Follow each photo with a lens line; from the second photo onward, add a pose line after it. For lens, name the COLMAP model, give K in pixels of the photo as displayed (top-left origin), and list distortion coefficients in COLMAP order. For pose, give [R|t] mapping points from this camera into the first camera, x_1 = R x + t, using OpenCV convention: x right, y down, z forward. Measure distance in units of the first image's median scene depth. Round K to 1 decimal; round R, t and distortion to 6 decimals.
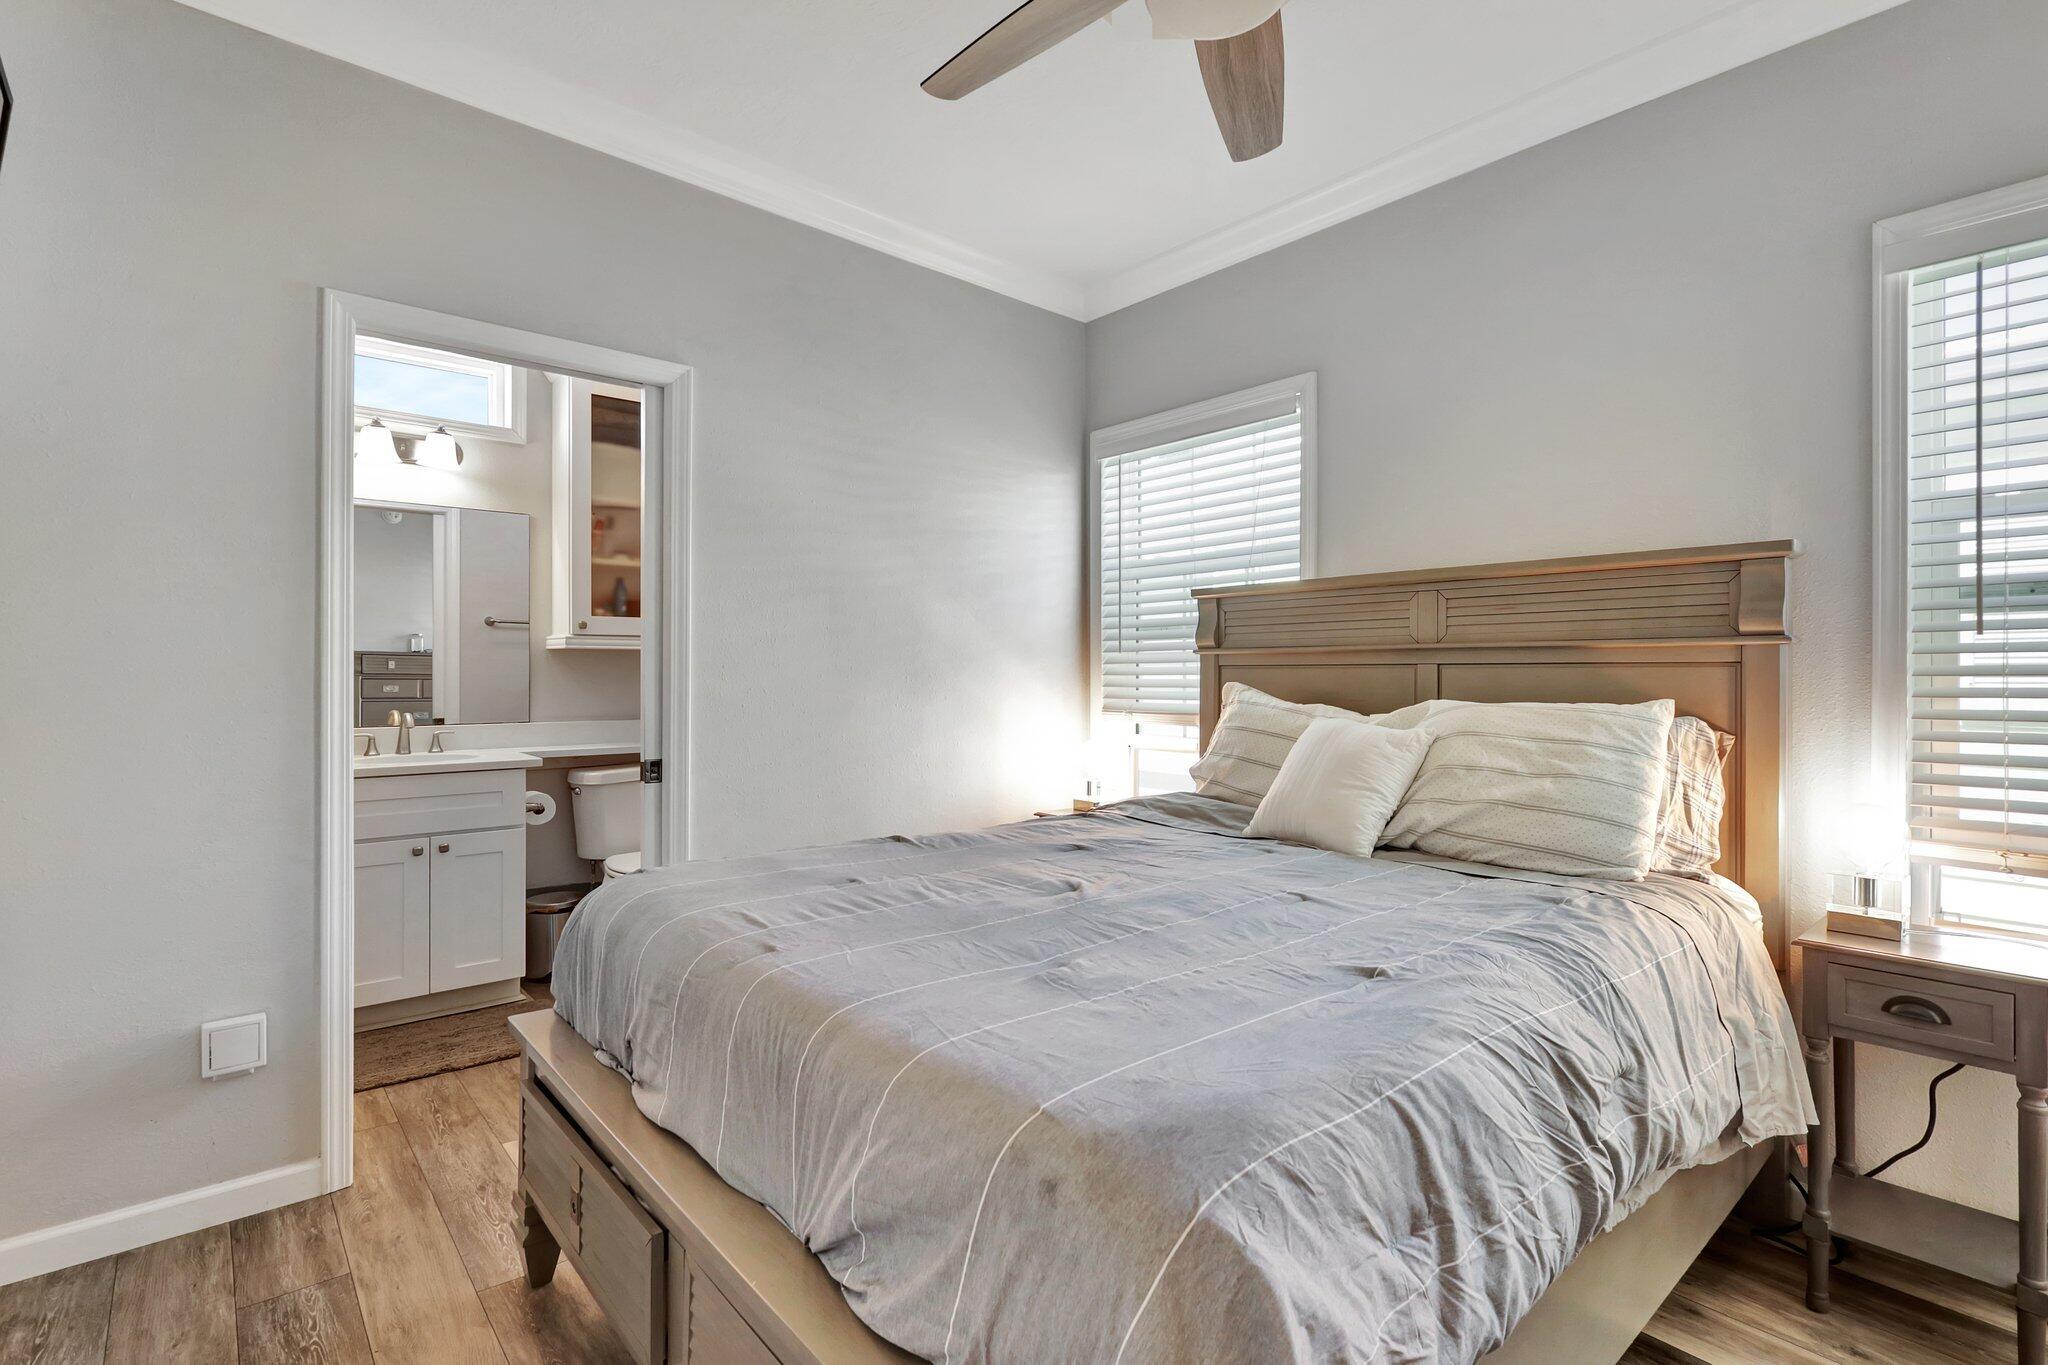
lens RADIAL K [[955.2, 0, 1019.5], [0, 955.2, 668.4], [0, 0, 1]] dist [-0.002968, 0.006142]
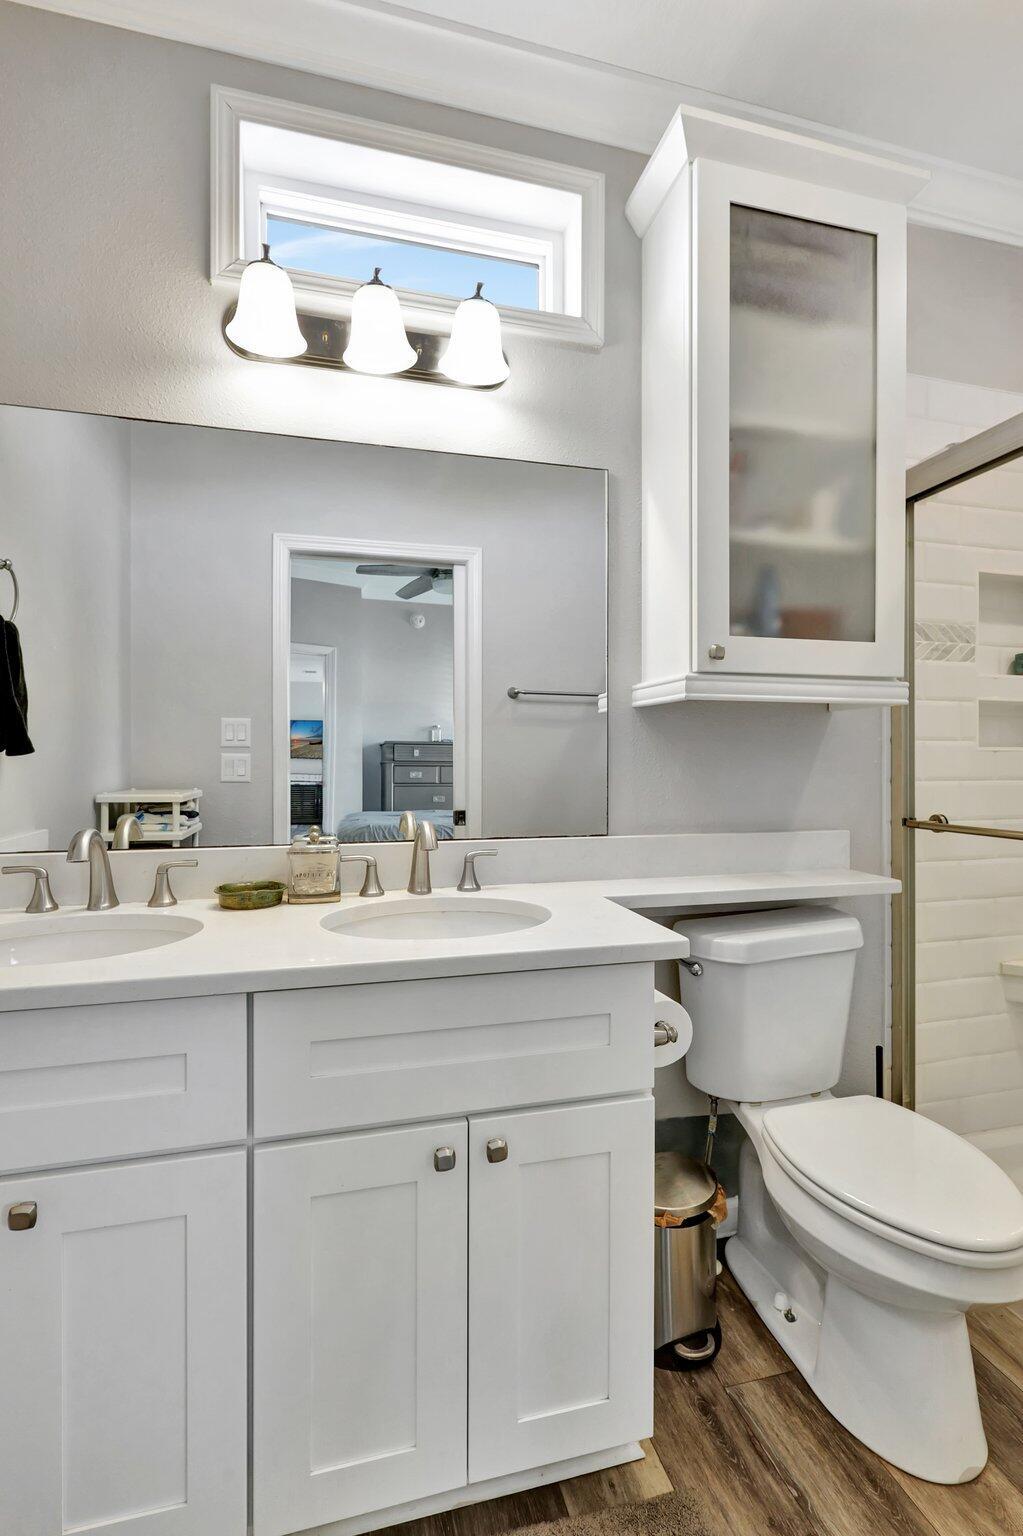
lens RADIAL K [[712.4, 0, 513.4], [0, 712.4, 768.6], [0, 0, 1]] dist [-0.001868, 0.000010]
pose [[0.899025, 0.003597, -0.437882, -0.383631], [0.000587, 0.999955, 0.009421, 0.012525], [0.437896, -0.008726, 0.898983, 0.603331]]
